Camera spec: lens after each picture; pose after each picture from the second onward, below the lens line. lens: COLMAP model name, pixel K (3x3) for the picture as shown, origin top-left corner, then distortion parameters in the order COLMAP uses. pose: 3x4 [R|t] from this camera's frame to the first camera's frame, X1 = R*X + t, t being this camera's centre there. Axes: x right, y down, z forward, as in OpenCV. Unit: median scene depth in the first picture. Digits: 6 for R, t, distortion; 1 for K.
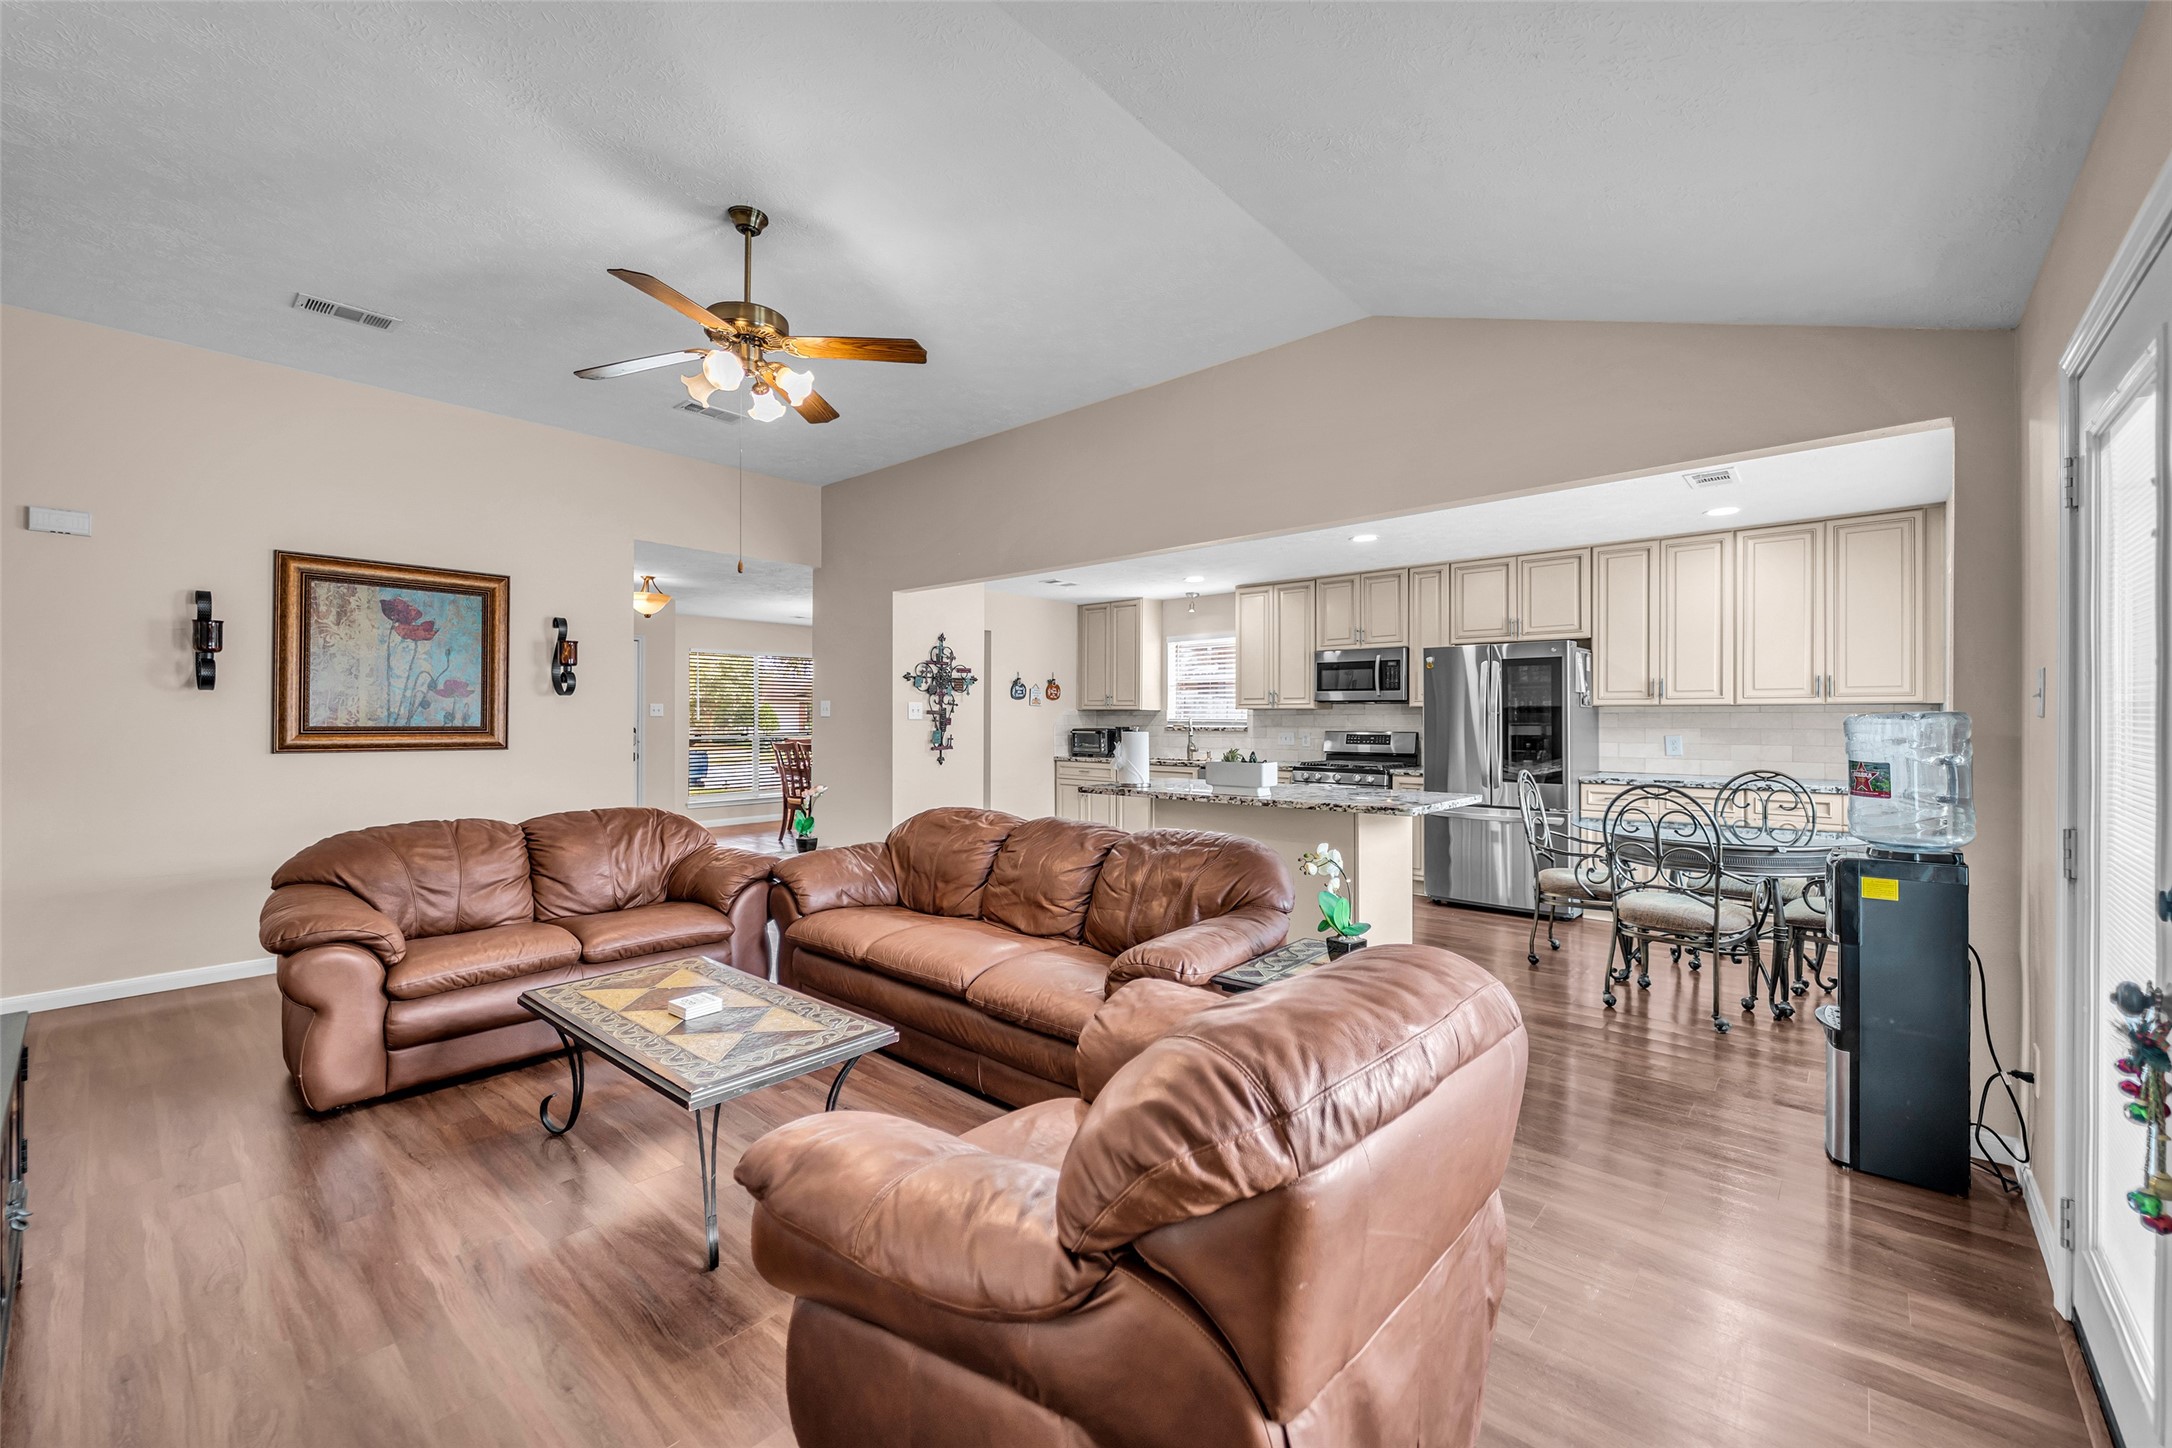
lens RADIAL K [[877.4, 0, 1078.8], [0, 877.4, 718.7], [0, 0, 1]] dist [0.000638, -0.000259]
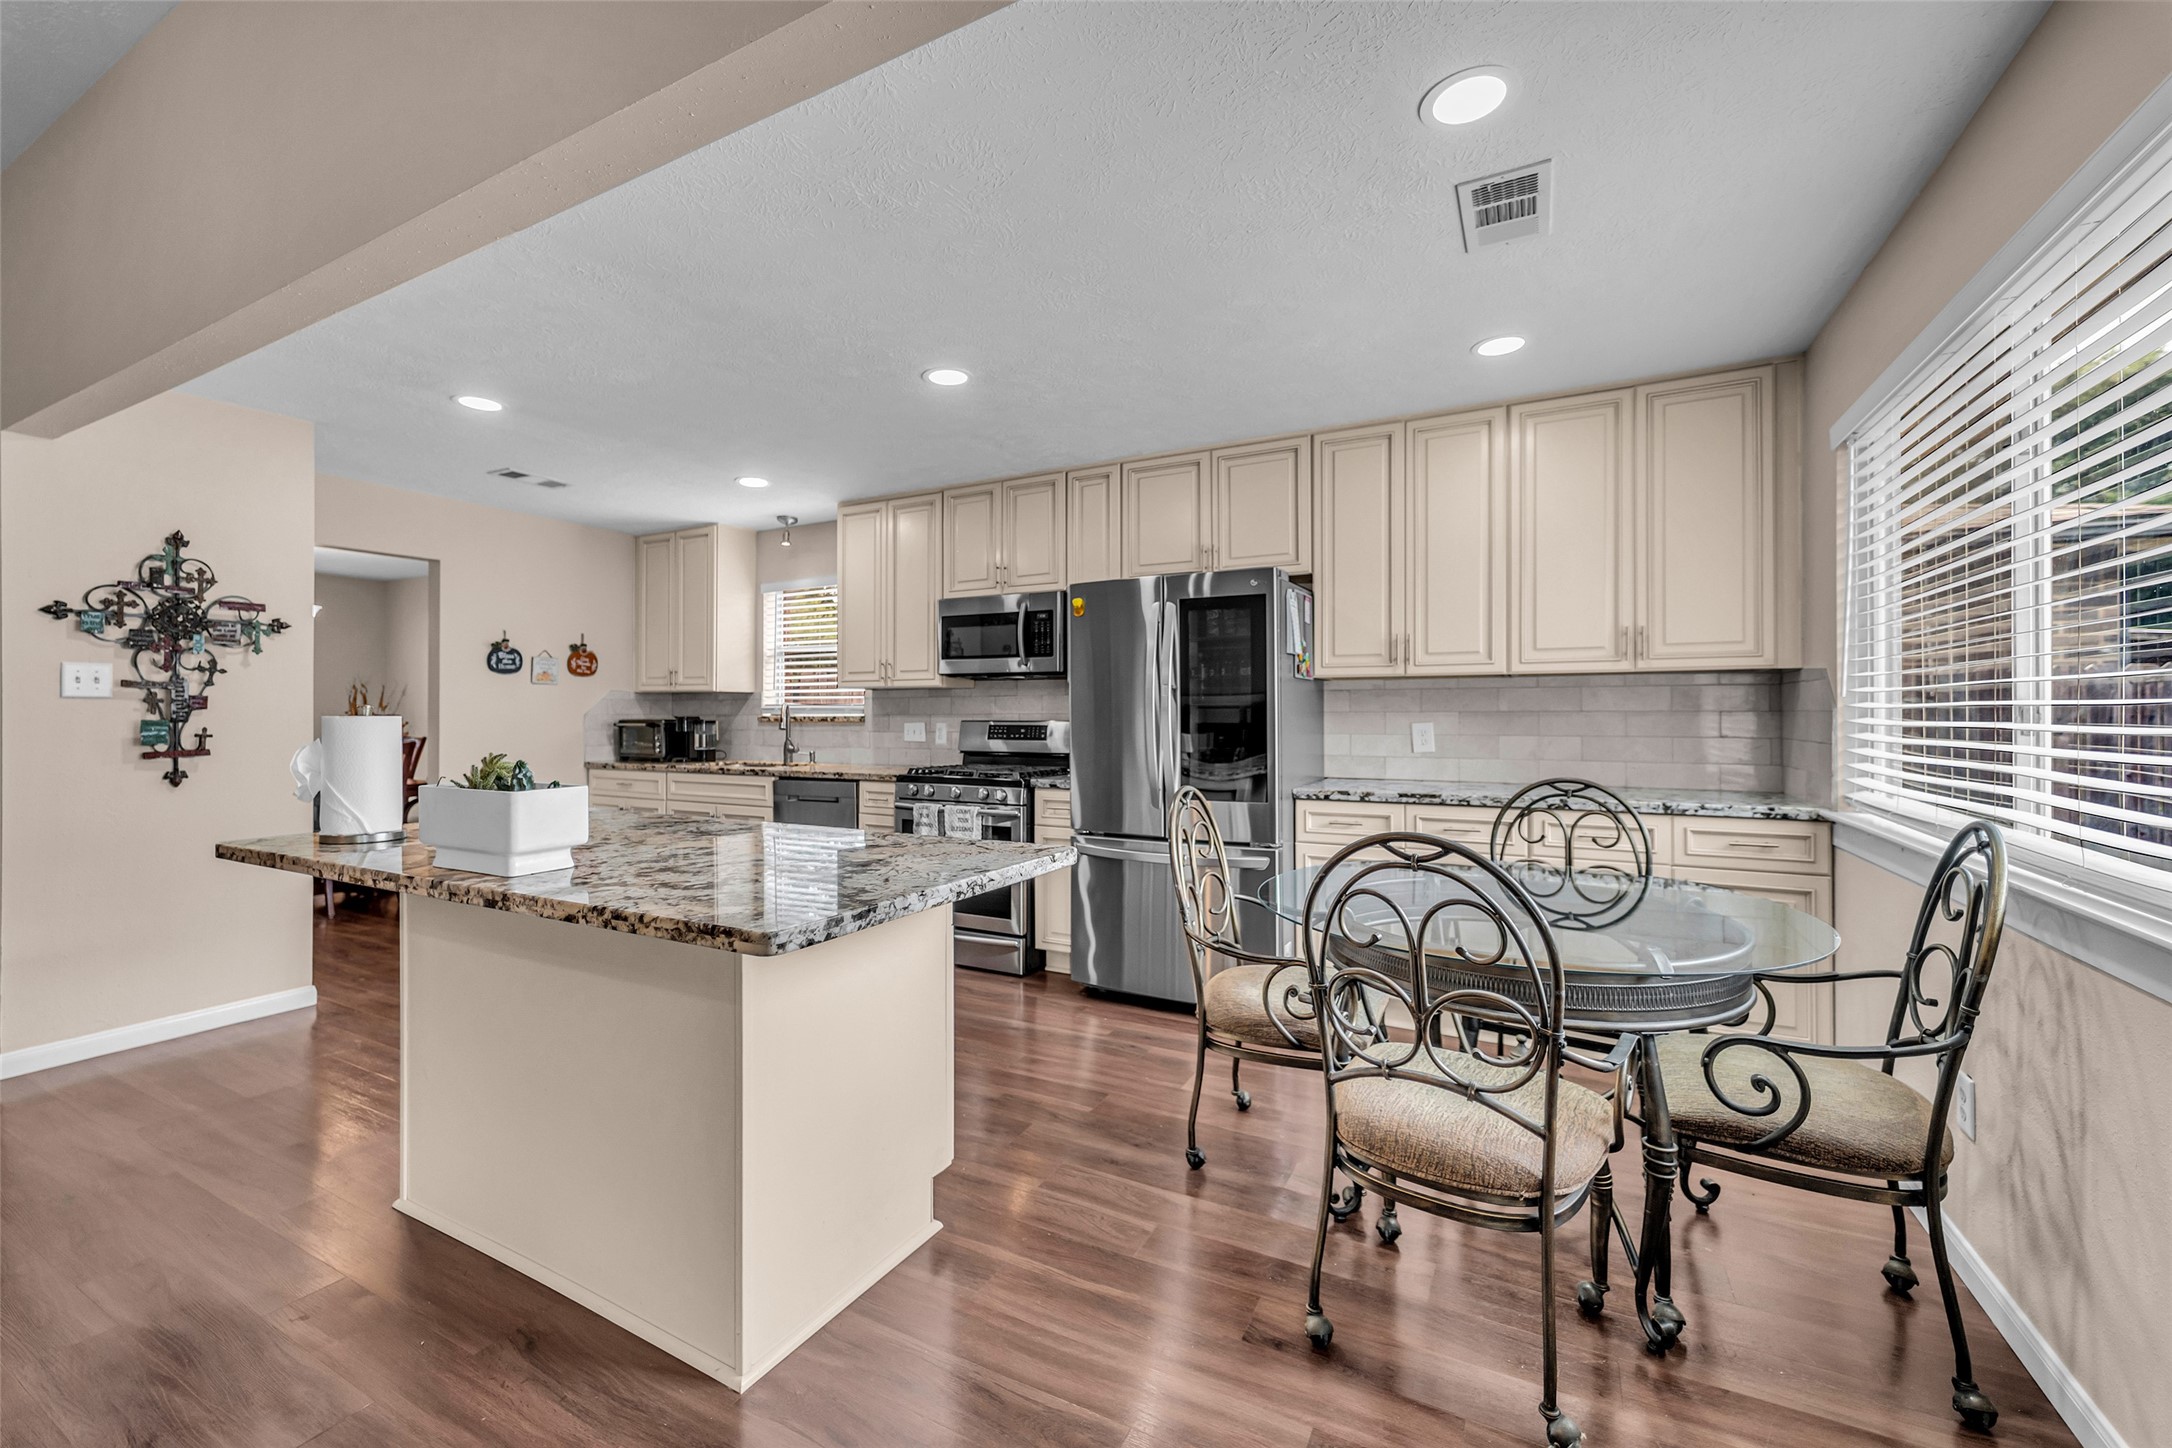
lens RADIAL K [[871.5, 0, 1078.7], [0, 871.5, 713.7], [0, 0, 1]] dist [-0.004387, -0.000562]
pose [[0.971713, -0.001749, 0.236159, 0.259788], [0.002294, 0.999995, -0.002036, 0.012889], [-0.236154, 0.002520, 0.971712, 0.408071]]
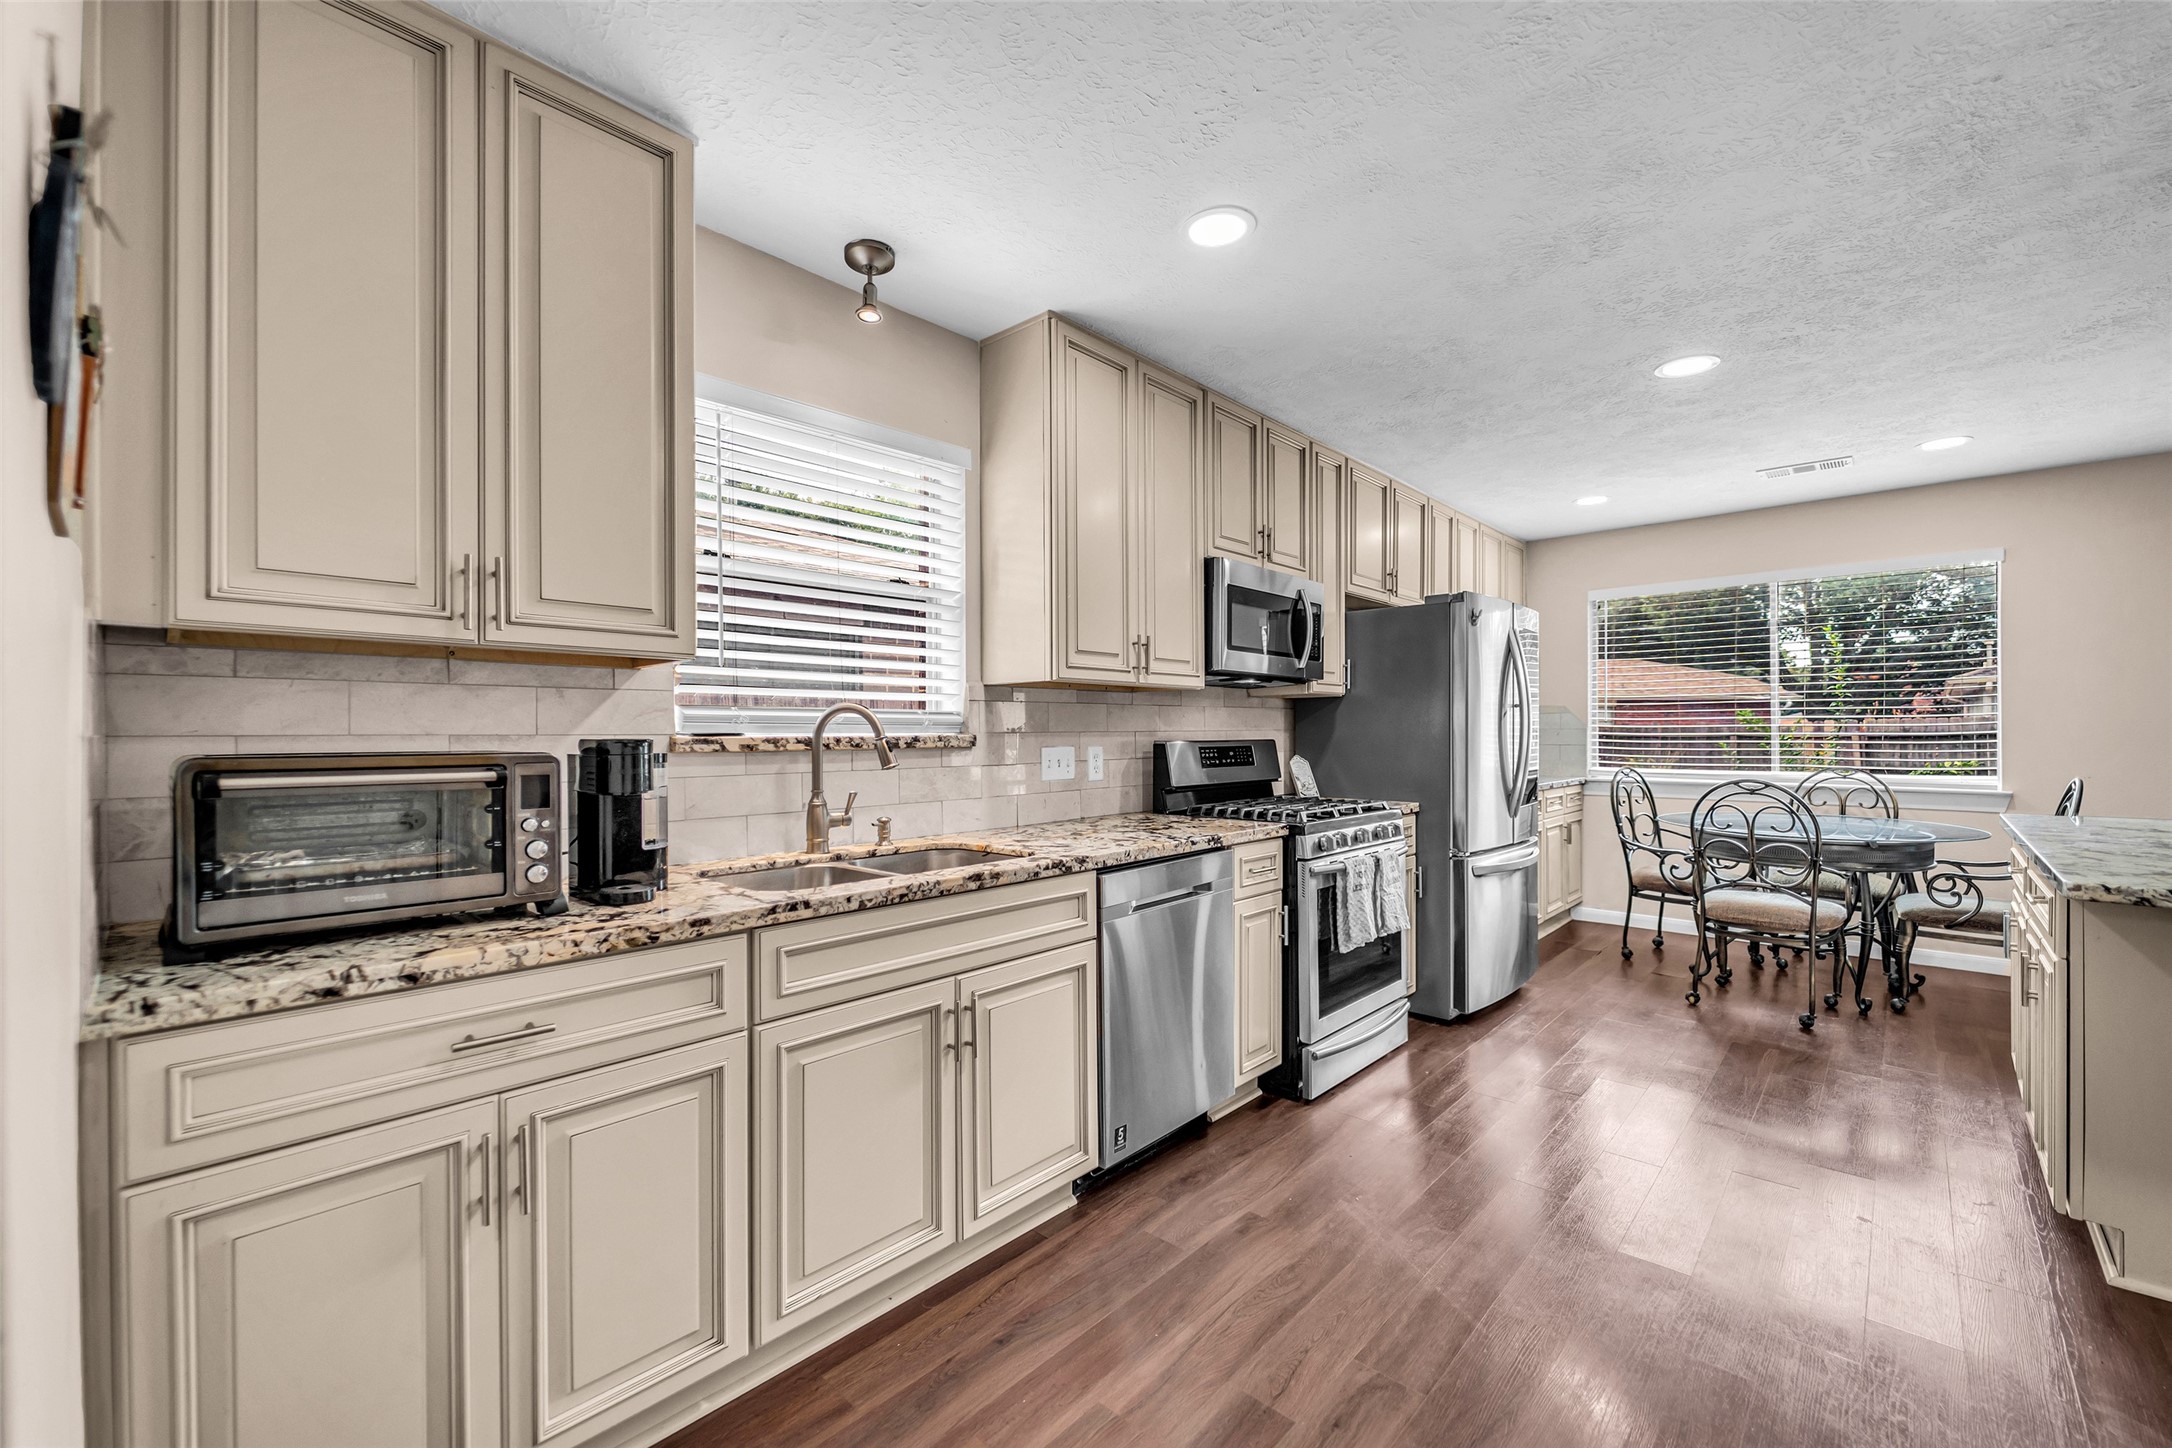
lens RADIAL K [[885.4, 0, 1078.8], [0, 885.4, 735.8], [0, 0, 1]] dist [0.000388, -0.000040]
pose [[0.028704, -0.004002, 0.999580, -0.205895], [0.006300, 0.999973, 0.003822, 0.011604], [-0.999568, 0.006187, 0.028729, 1.272719]]
